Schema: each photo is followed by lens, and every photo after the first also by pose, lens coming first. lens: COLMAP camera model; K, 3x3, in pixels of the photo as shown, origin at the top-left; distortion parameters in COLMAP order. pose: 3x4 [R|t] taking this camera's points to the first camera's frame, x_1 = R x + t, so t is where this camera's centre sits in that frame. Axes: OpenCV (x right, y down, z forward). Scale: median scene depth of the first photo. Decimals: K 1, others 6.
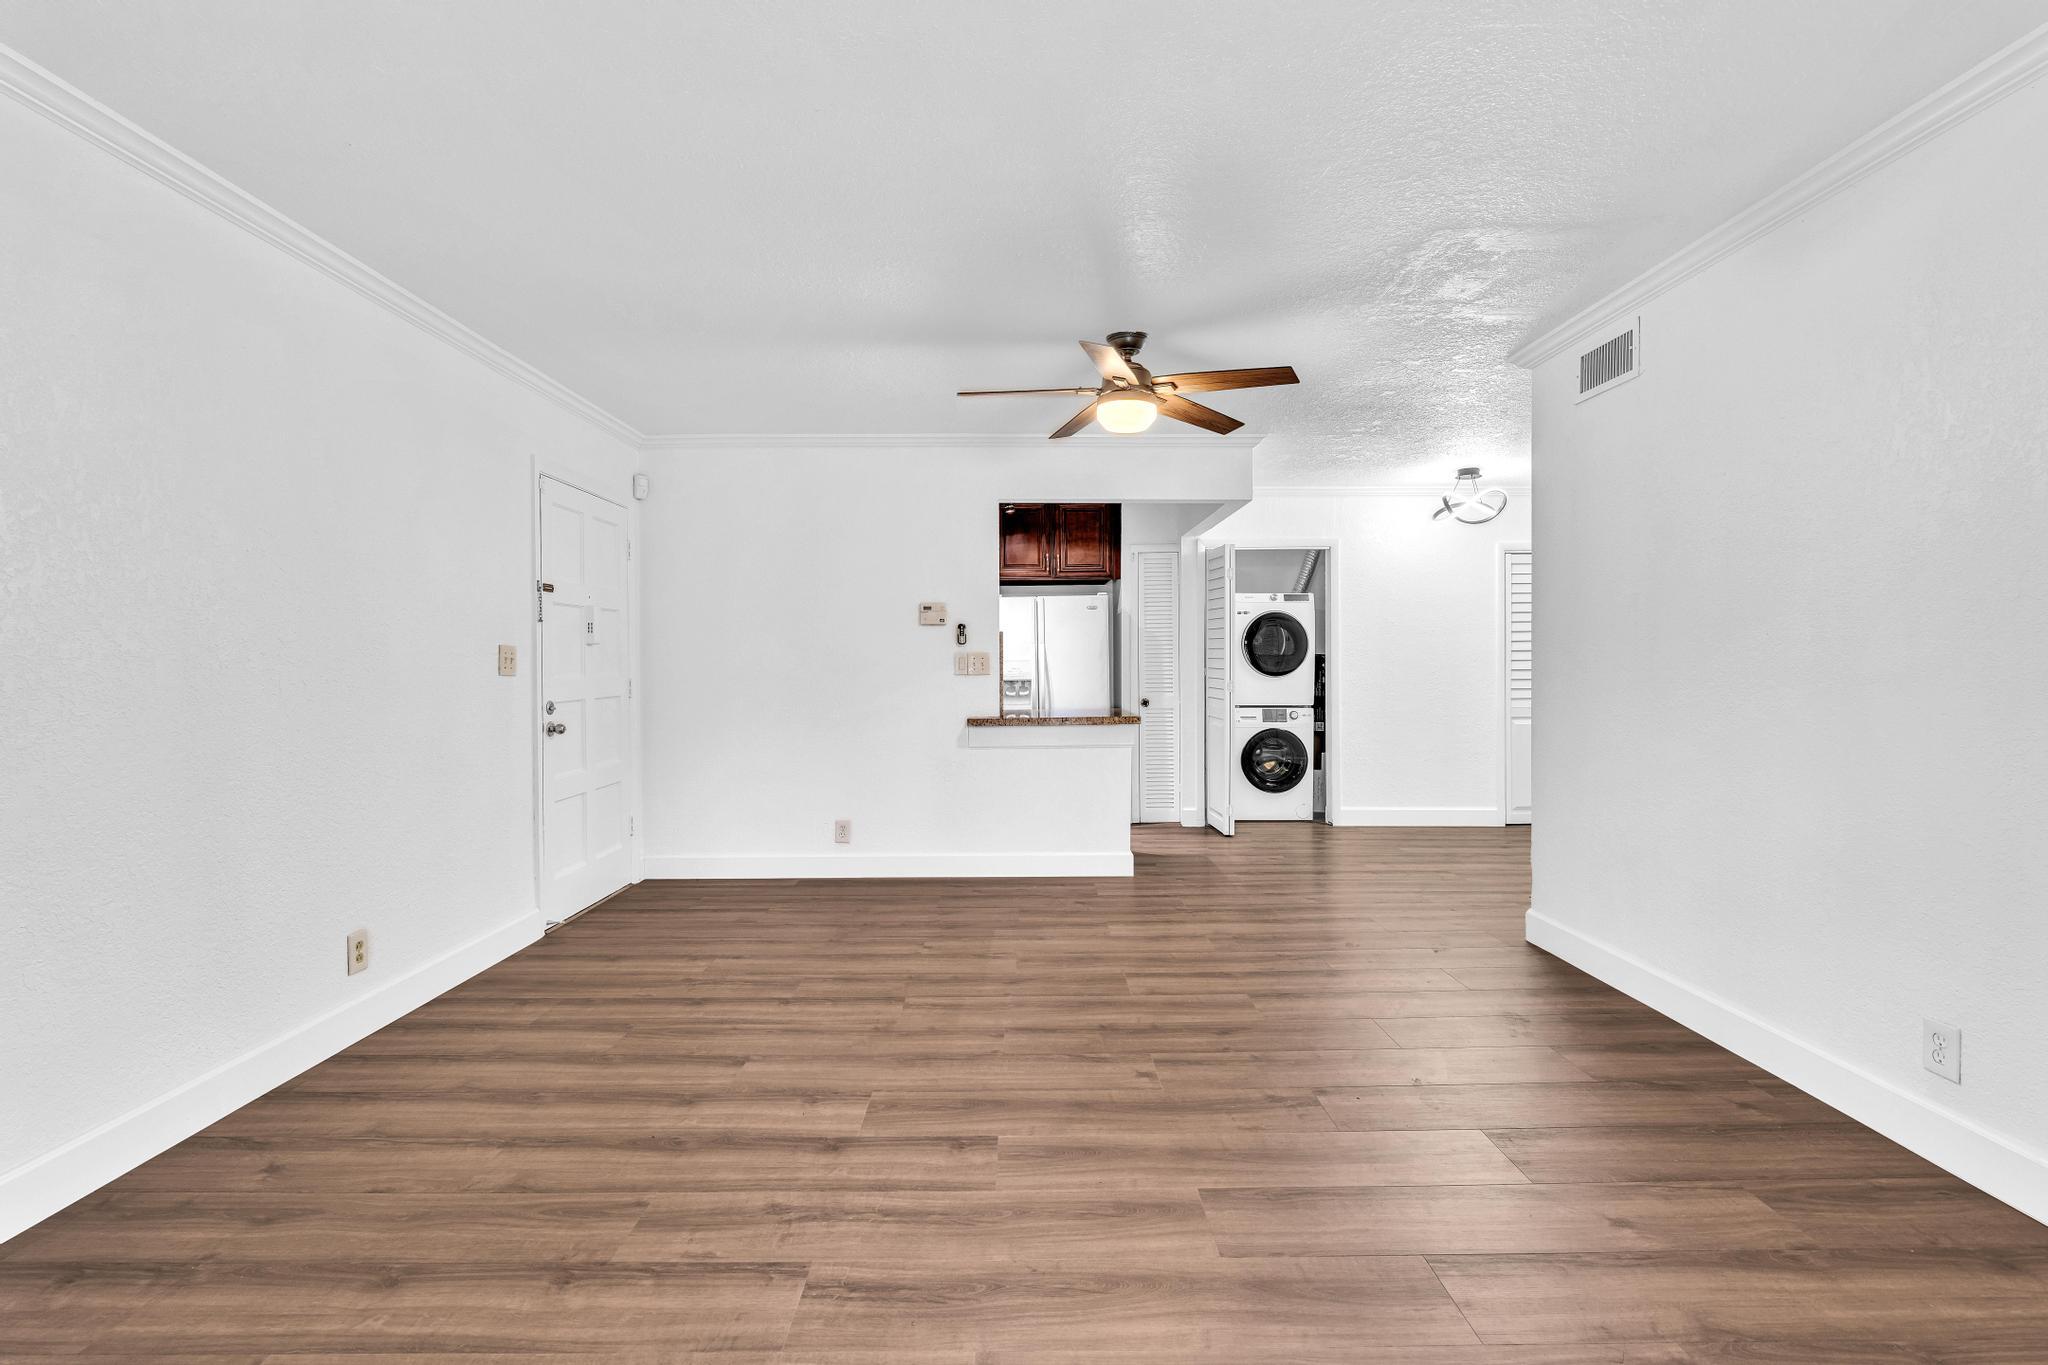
lens RADIAL K [[915.4, 0, 1016.0], [0, 915.4, 656.2], [0, 0, 1]] dist [-0.007304, 0.002468]
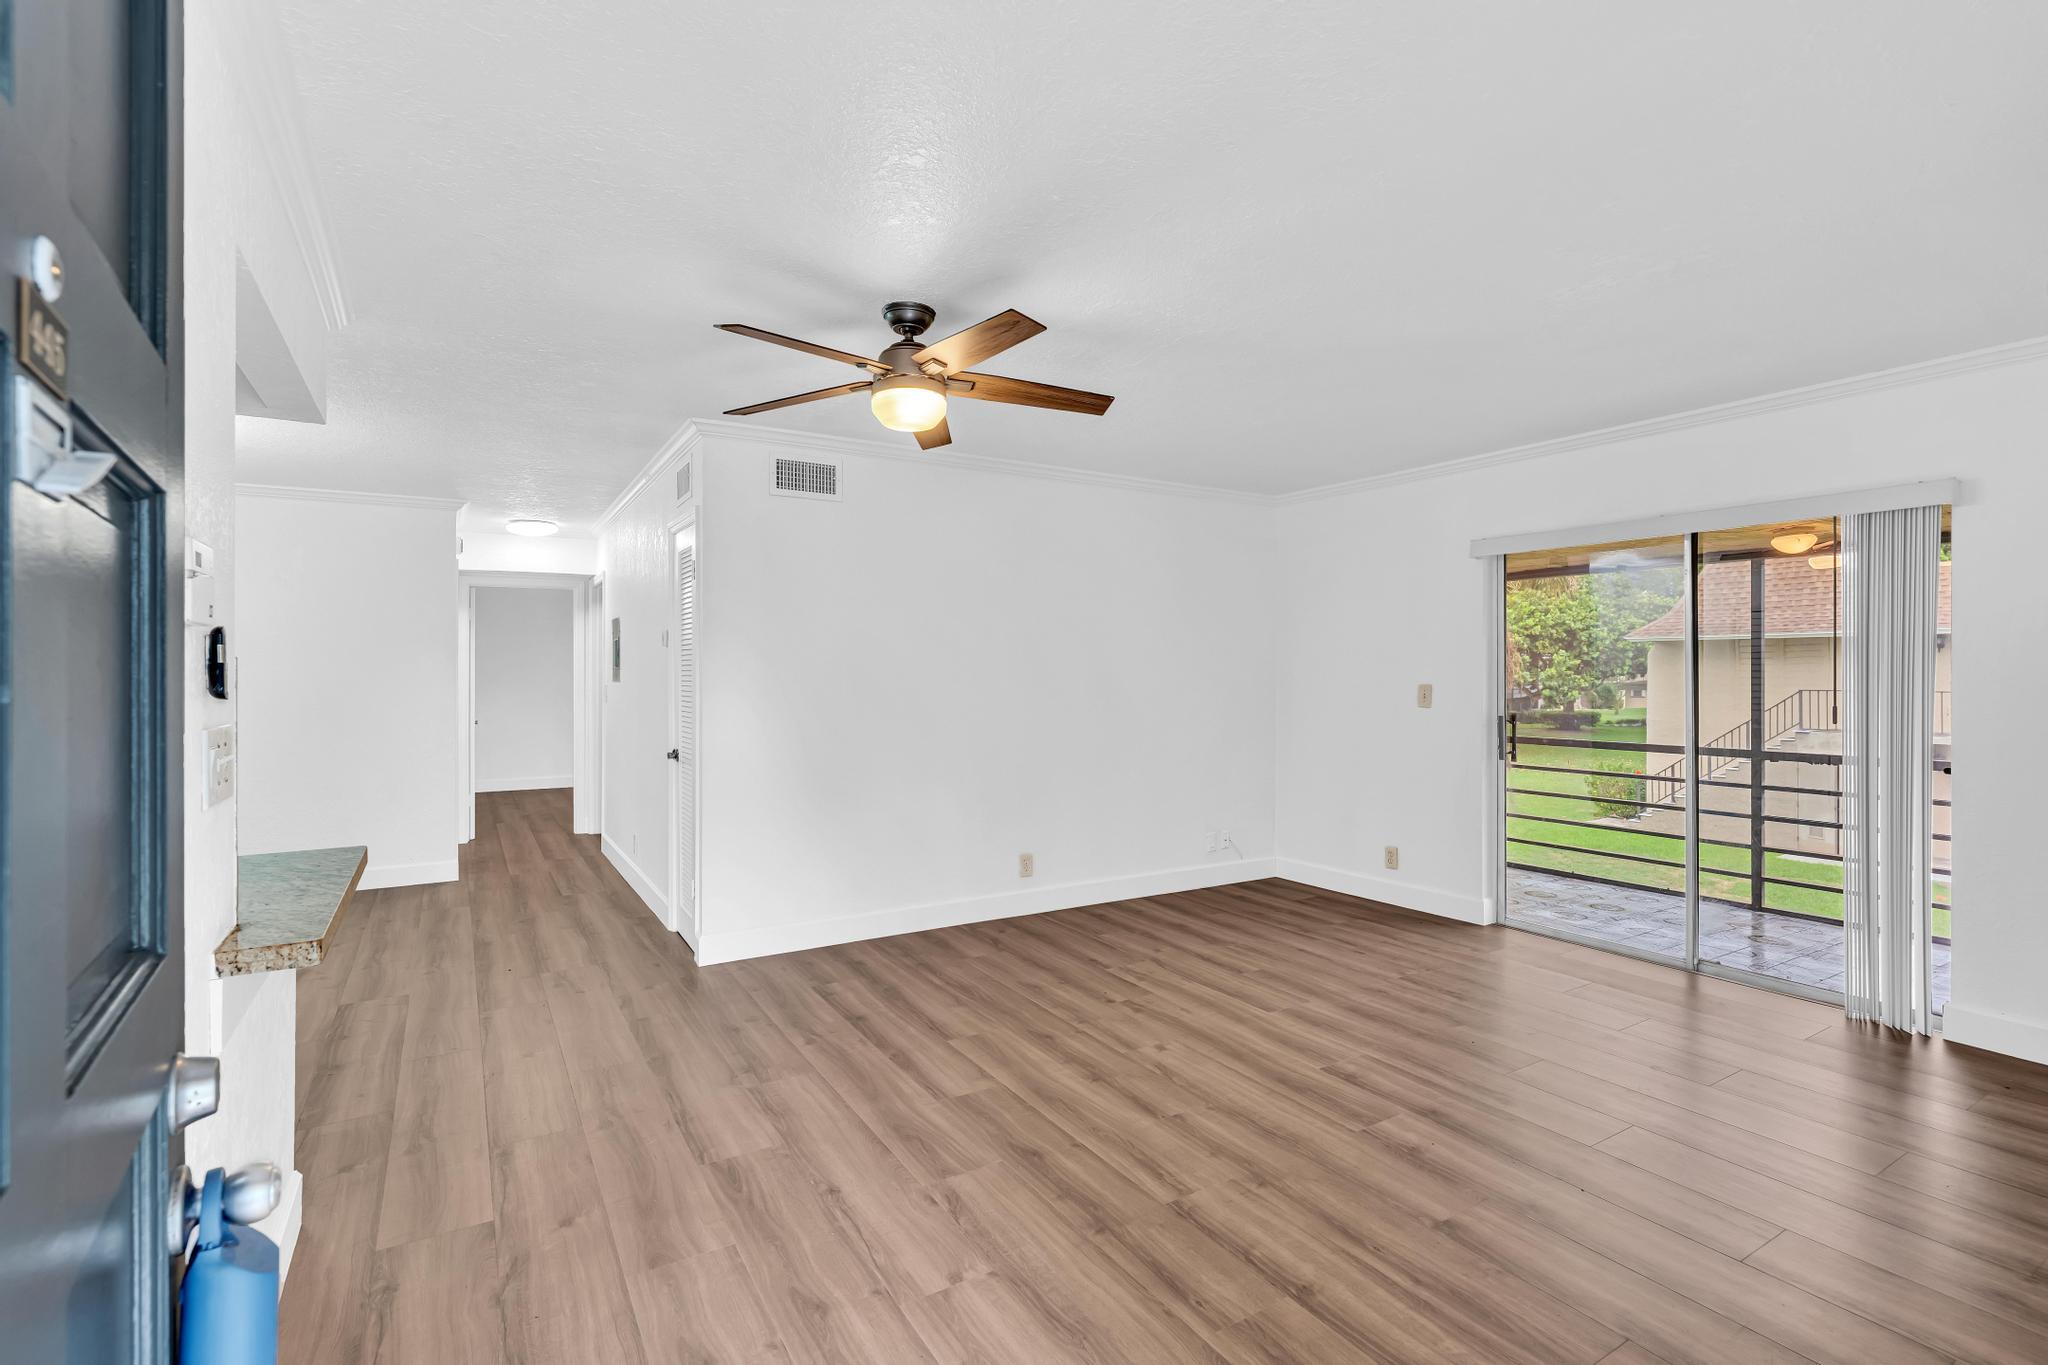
lens RADIAL K [[948.8, 0, 1029.1], [0, 948.8, 664.9], [0, 0, 1]] dist [-0.005690, 0.002684]
pose [[-0.528477, 0.010780, 0.848879, -0.675435], [-0.002000, 0.999901, -0.013943, -0.030665], [-0.848945, -0.009067, -0.528403, 1.448396]]
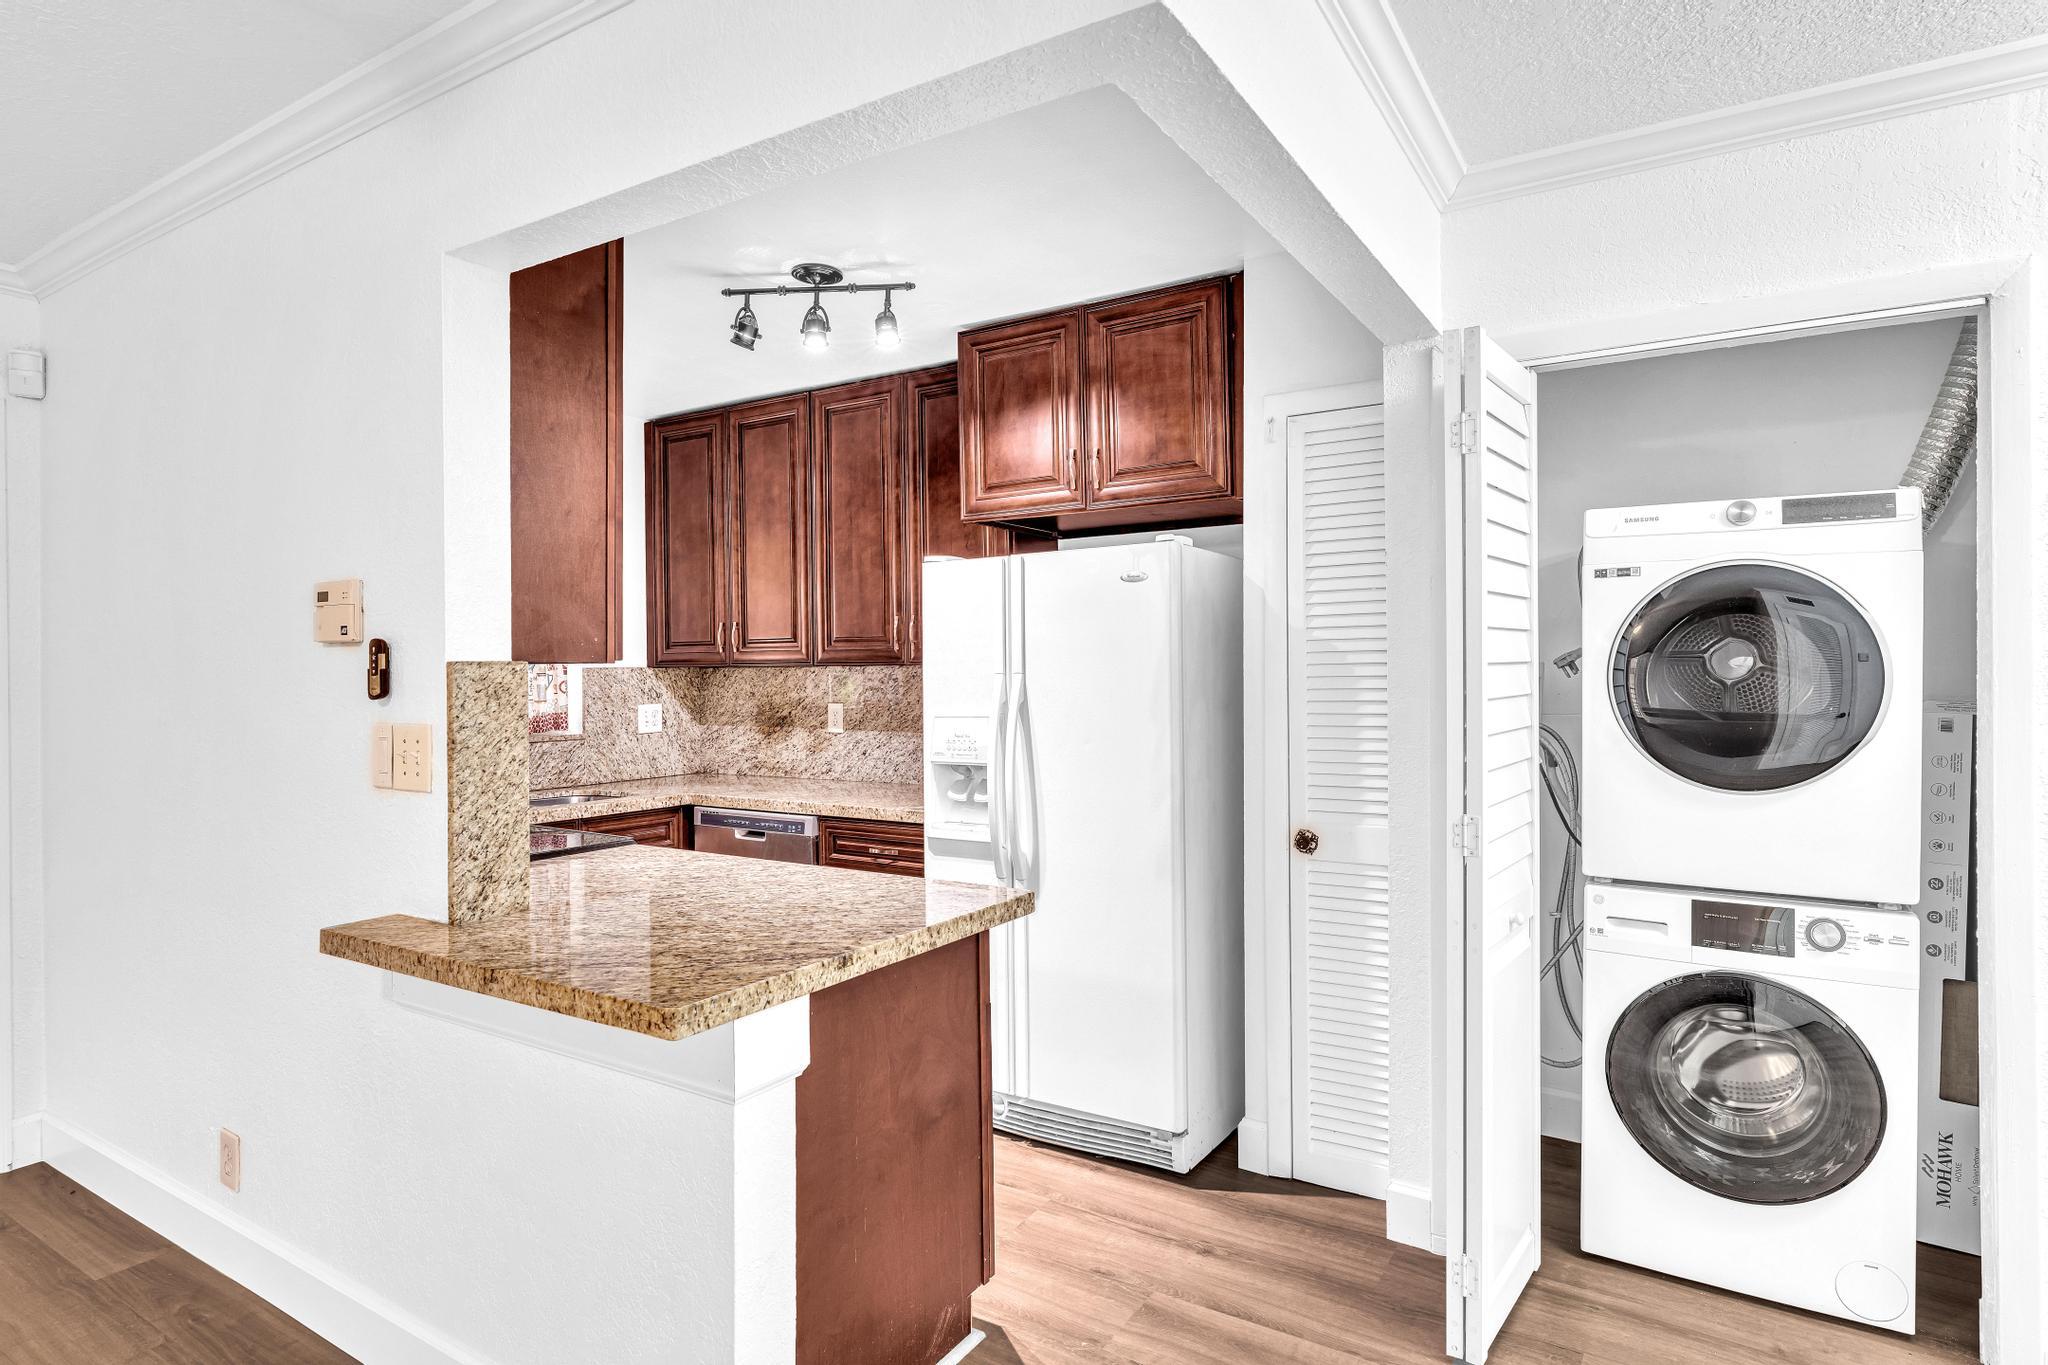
lens RADIAL K [[1086.6, 0, 1014.4], [0, 1086.6, 675.2], [0, 0, 1]] dist [-0.001252, 0.002207]
pose [[0.846919, 0.002425, -0.531716, 0.547616], [0.005760, 0.999889, 0.013734, -0.040655], [0.531690, -0.014694, 0.846811, 1.200315]]
